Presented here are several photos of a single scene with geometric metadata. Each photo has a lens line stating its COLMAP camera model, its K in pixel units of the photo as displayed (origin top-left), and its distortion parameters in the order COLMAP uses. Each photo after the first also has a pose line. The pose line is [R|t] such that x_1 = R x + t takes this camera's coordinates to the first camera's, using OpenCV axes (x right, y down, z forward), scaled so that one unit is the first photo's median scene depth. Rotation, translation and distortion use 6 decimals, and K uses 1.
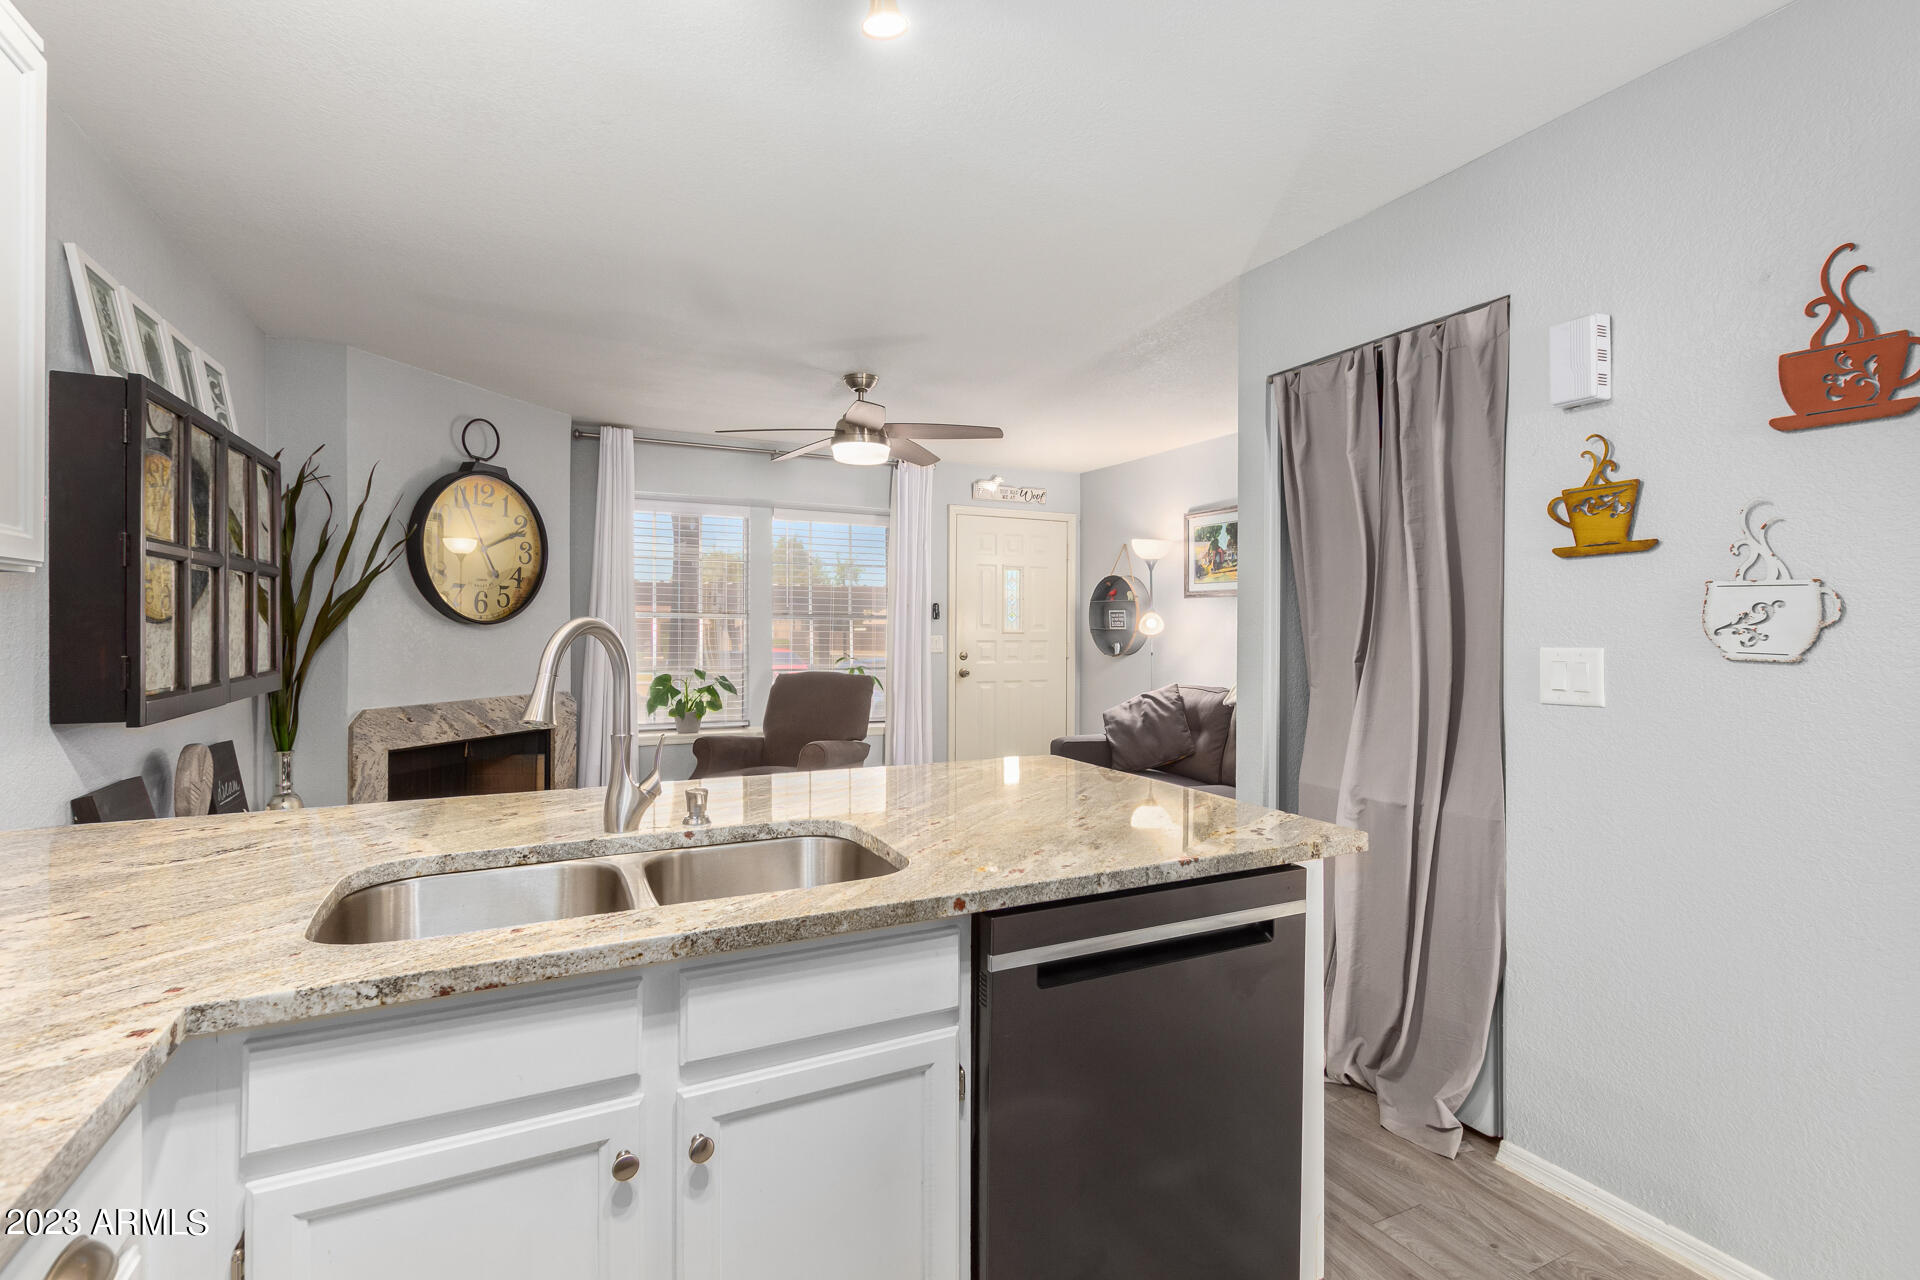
lens RADIAL K [[873.5, 0, 960.0], [0, 873.5, 640.0], [0, 0, 1]] dist [0.010552, 0.000136]
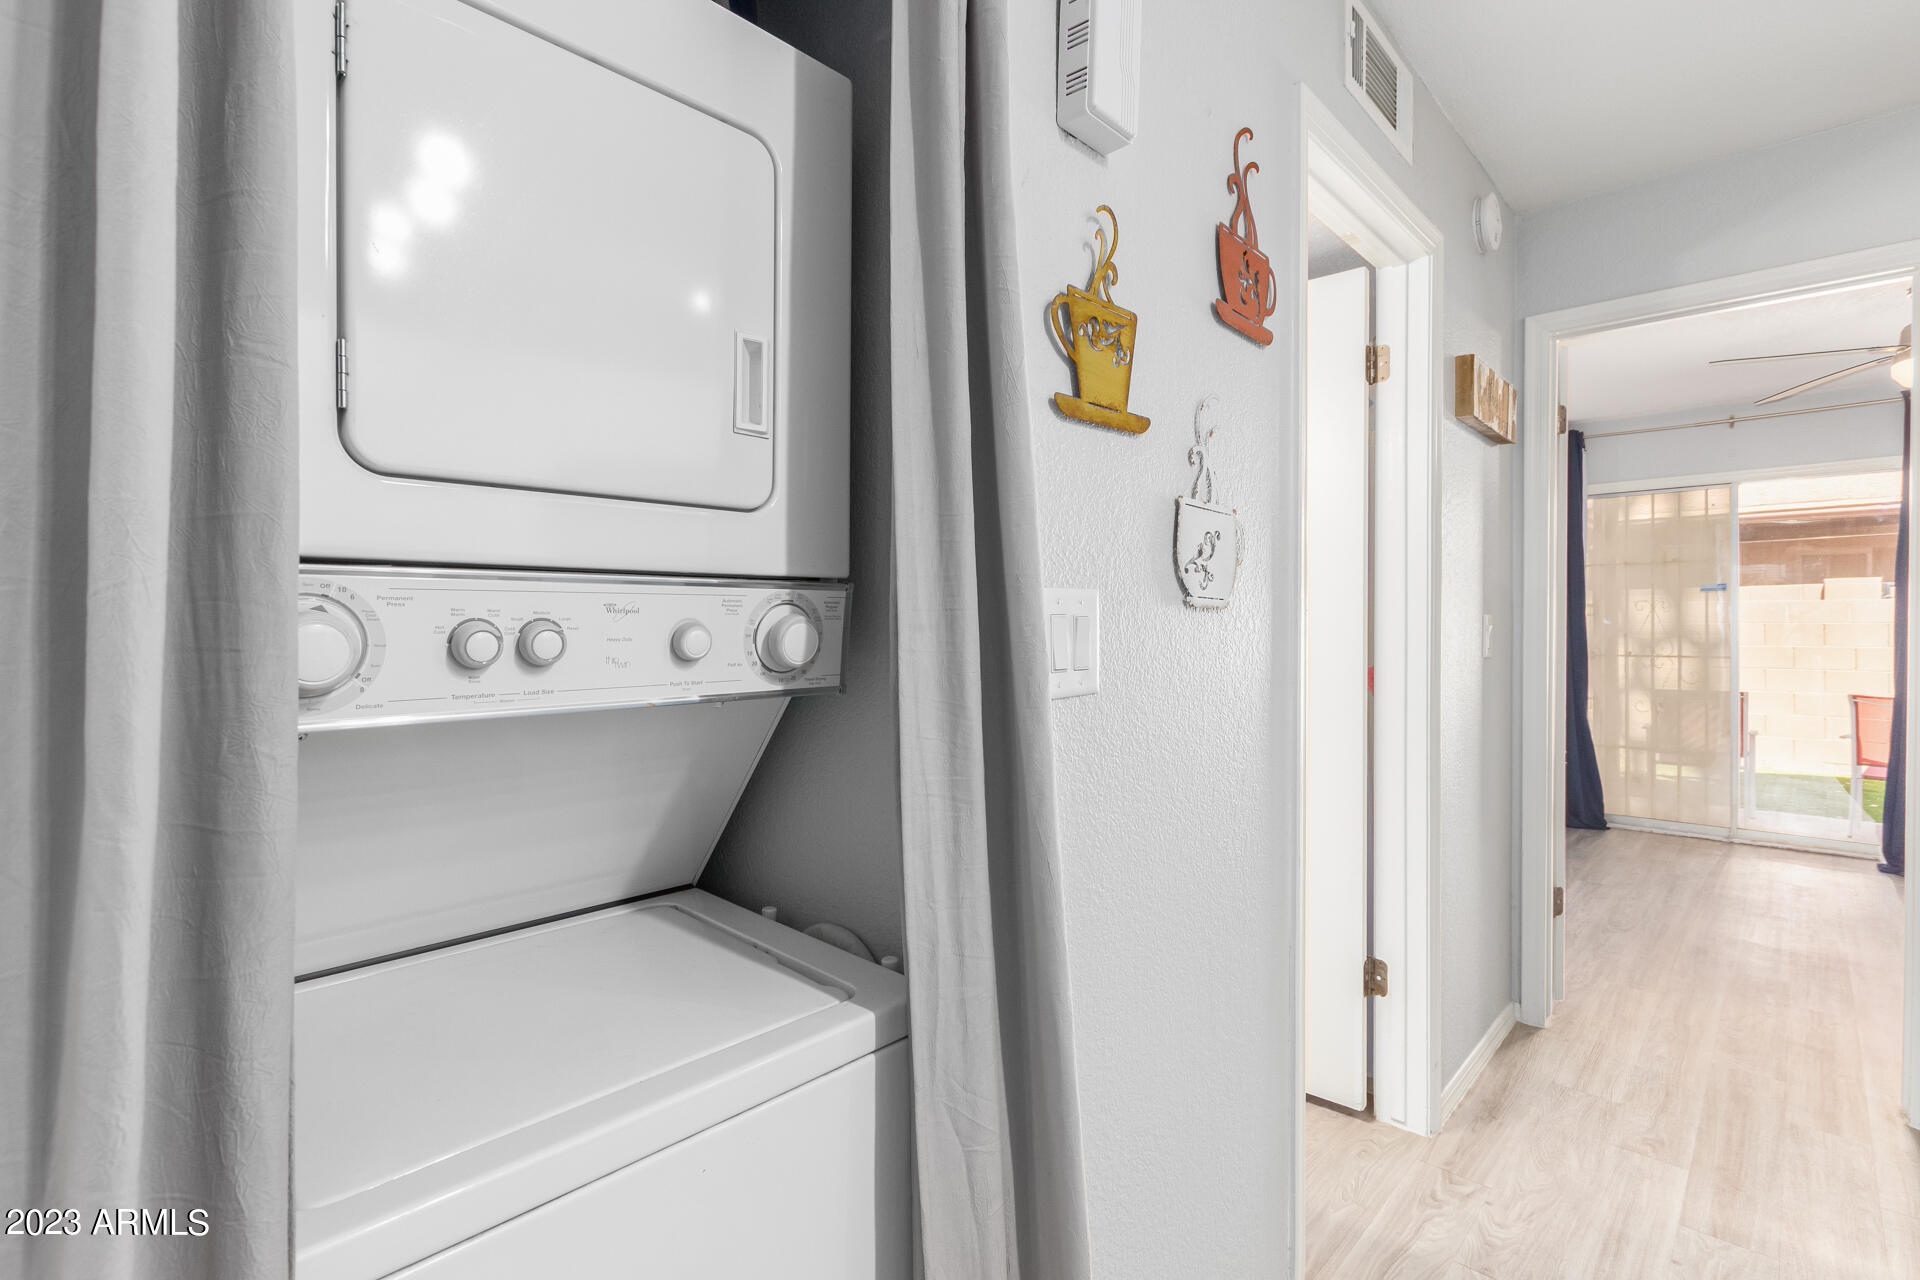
lens RADIAL K [[883.1, 0, 964.6], [0, 883.1, 630.5], [0, 0, 1]] dist [0.000034, 0.000023]
pose [[-0.339144, -0.008529, 0.940696, 0.089839], [0.009329, 0.999879, 0.012429, 0.012096], [-0.940688, 0.012992, -0.339024, 0.524623]]
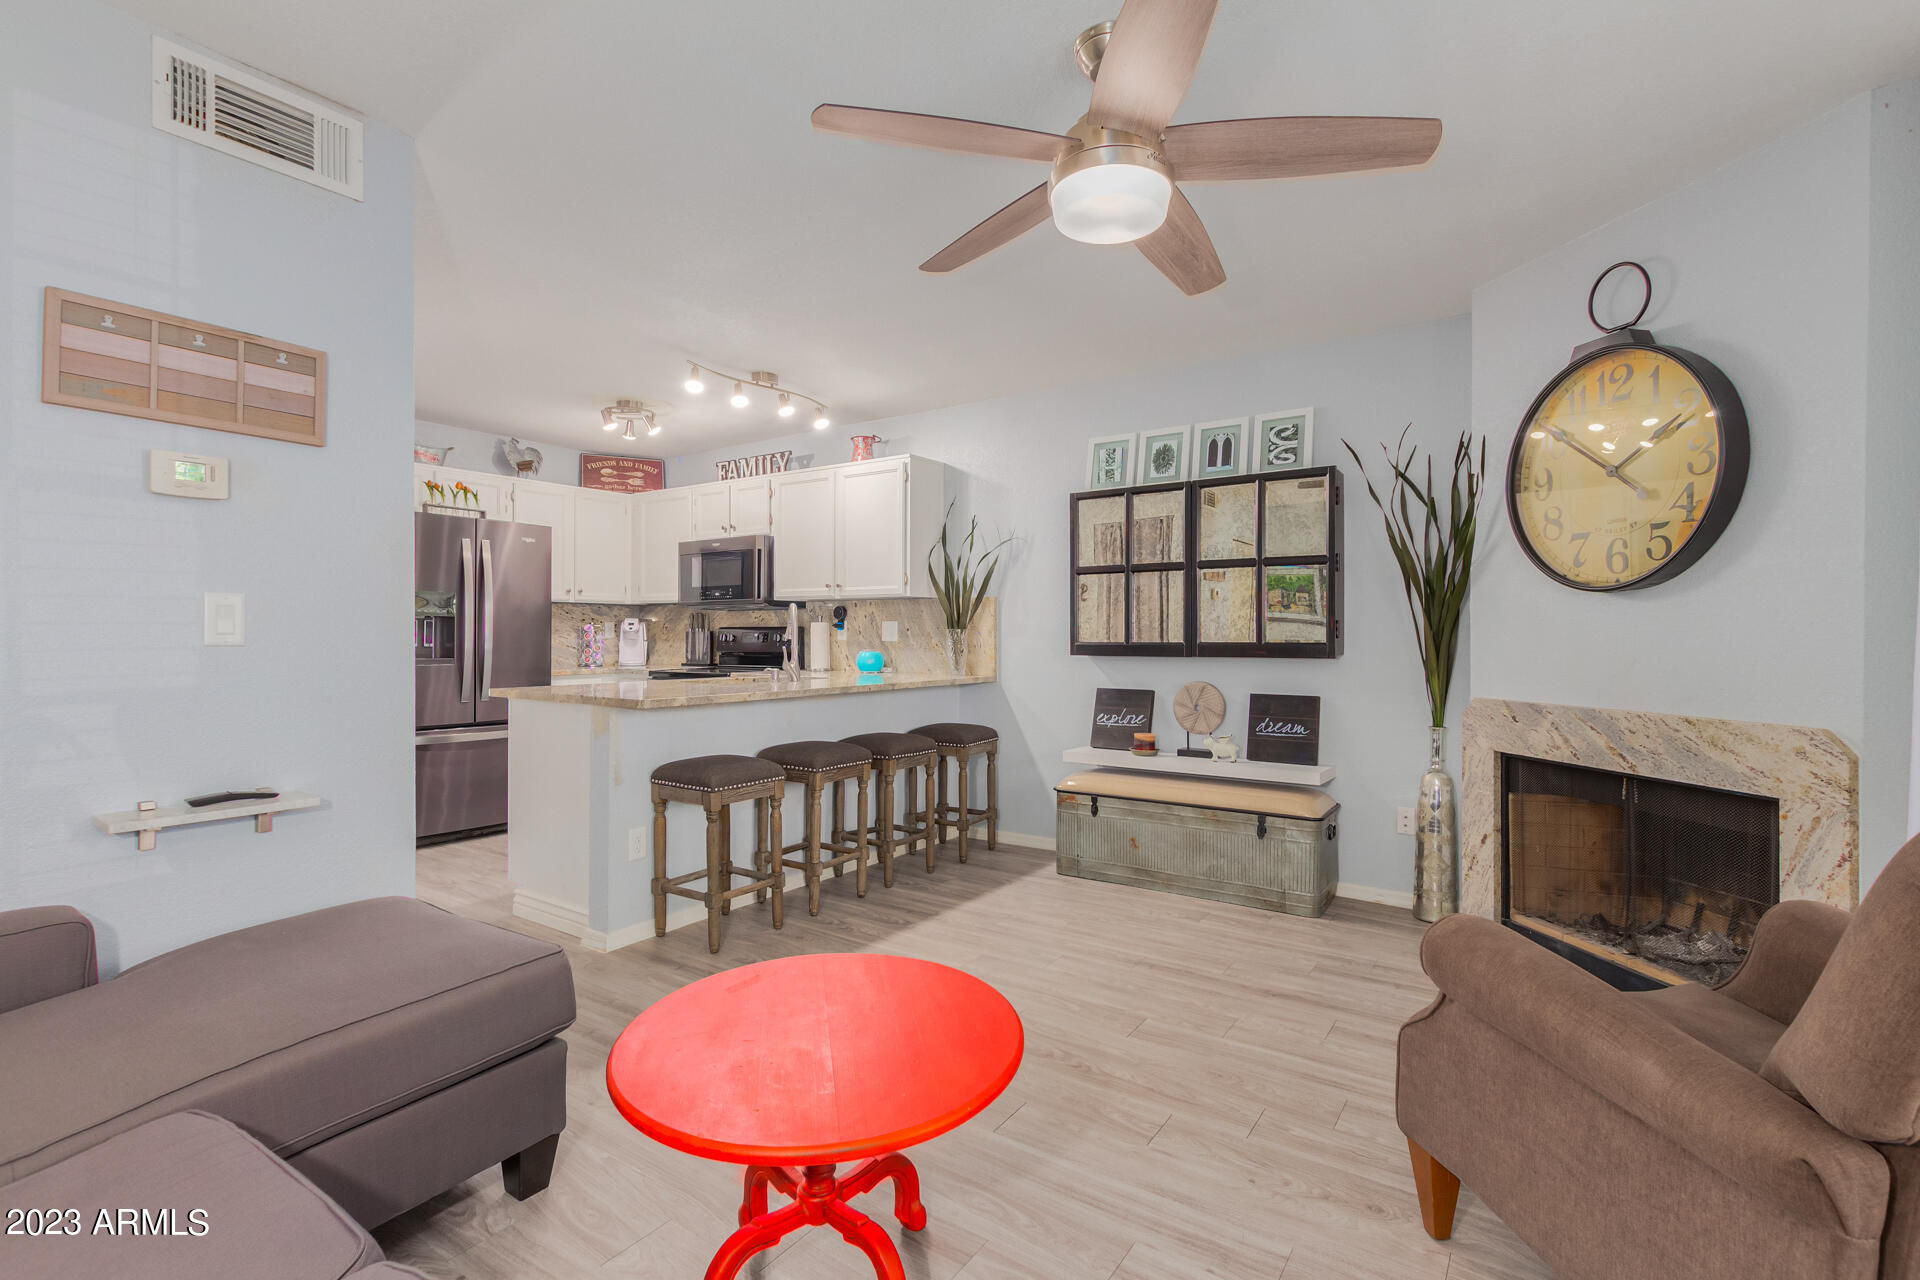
lens RADIAL K [[856.3, 0, 945.8], [0, 856.3, 638.0], [0, 0, 1]] dist [-0.001009, 0.000009]
pose [[-0.882432, -0.004373, -0.470419, 0.152342], [-0.013272, 0.999790, 0.015602, 0.010922], [0.470252, 0.020011, -0.882305, 1.186876]]
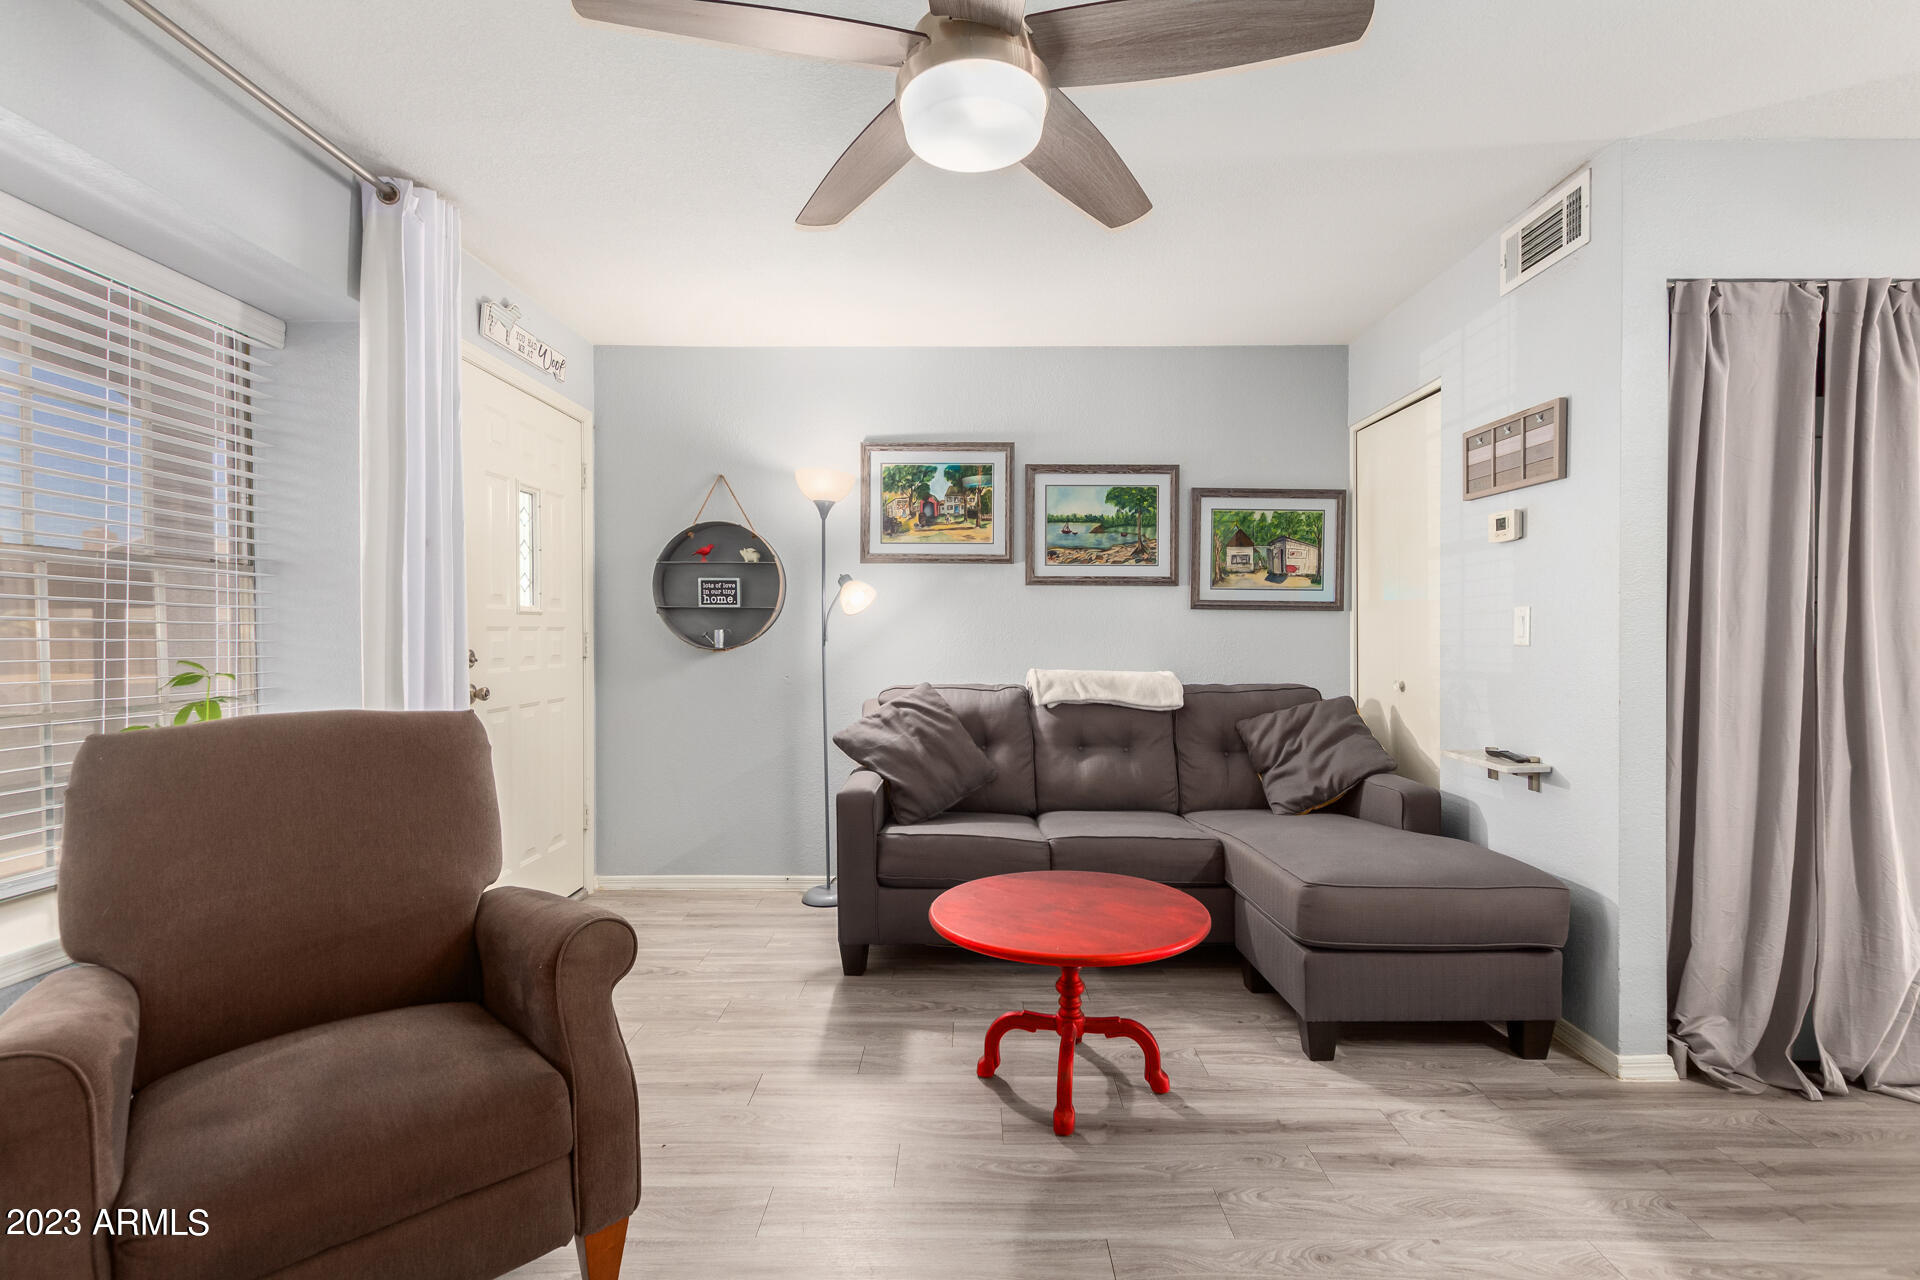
lens RADIAL K [[879.8, 0, 986.0], [0, 879.8, 640.3], [0, 0, 1]] dist [-0.002052, 0.000354]
pose [[0.446523, -0.016143, 0.894627, -0.401204], [0.016390, 0.999817, 0.009861, 0.010903], [-0.894622, 0.010260, 0.446706, 0.716859]]
